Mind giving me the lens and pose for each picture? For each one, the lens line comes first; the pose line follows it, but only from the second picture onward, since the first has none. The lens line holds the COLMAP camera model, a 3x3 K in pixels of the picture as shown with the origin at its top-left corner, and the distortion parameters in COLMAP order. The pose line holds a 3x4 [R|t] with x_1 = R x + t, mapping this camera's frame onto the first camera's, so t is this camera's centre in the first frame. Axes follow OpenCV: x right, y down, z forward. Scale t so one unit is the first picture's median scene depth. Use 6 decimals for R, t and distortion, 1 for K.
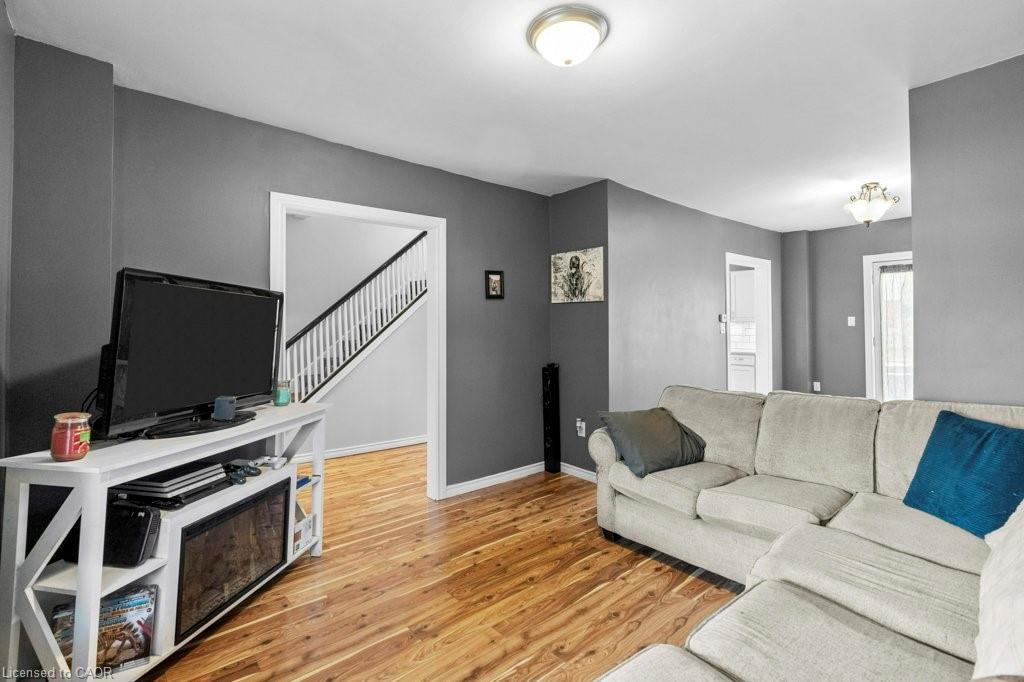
lens RADIAL K [[468.2, 0, 509.8], [0, 468.2, 317.7], [0, 0, 1]] dist [-0.003233, -0.000189]
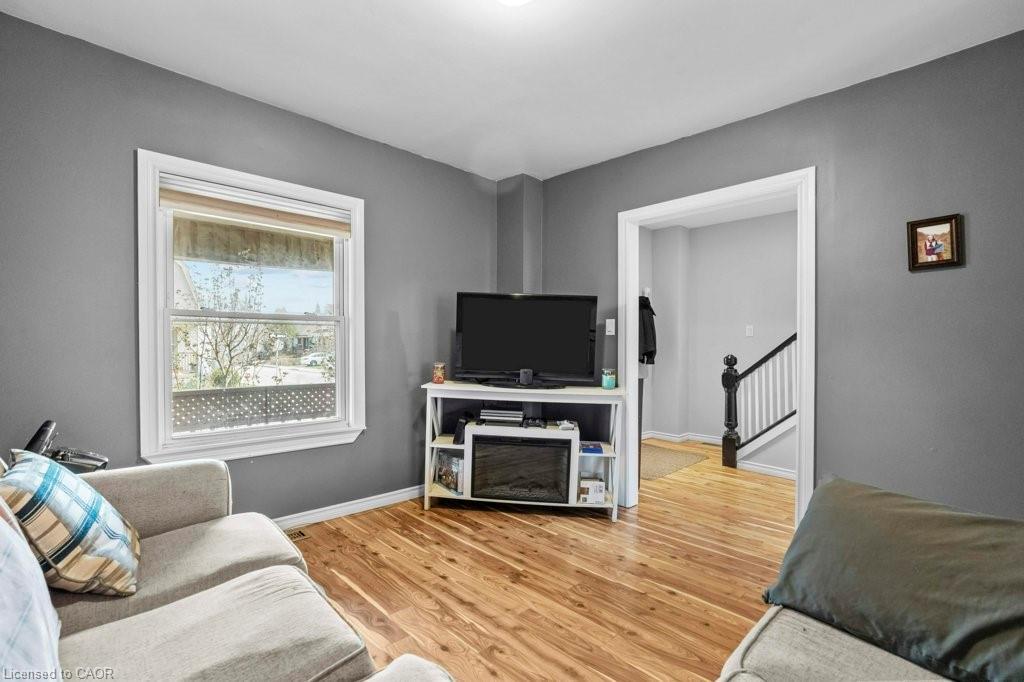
lens RADIAL K [[471.7, 0, 513.1], [0, 471.7, 348.2], [0, 0, 1]] dist [-0.002557, 0.000131]
pose [[0.069552, 0.014581, -0.997472, 0.809855], [0.009212, 0.999841, 0.015258, 0.068017], [0.997536, -0.010250, 0.069407, 0.751472]]
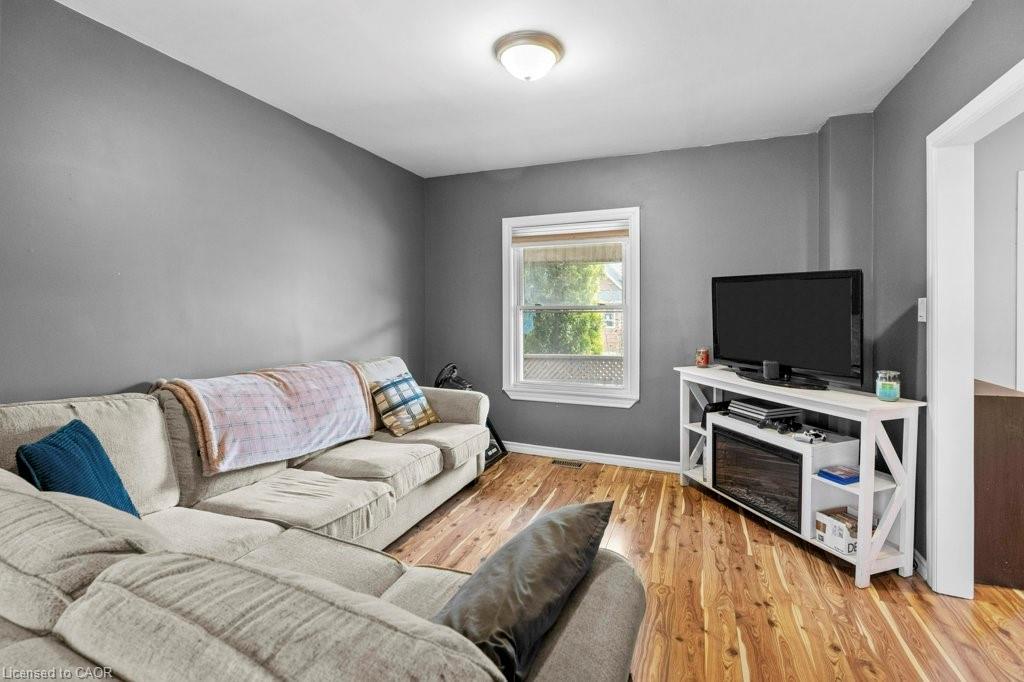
lens RADIAL K [[468.2, 0, 509.8], [0, 468.2, 317.7], [0, 0, 1]] dist [-0.003233, -0.000189]
pose [[-0.886332, 0.009861, -0.462946, 0.566199], [0.011540, 0.999933, -0.000795, 0.035284], [0.462907, -0.006047, -0.886386, 1.608986]]
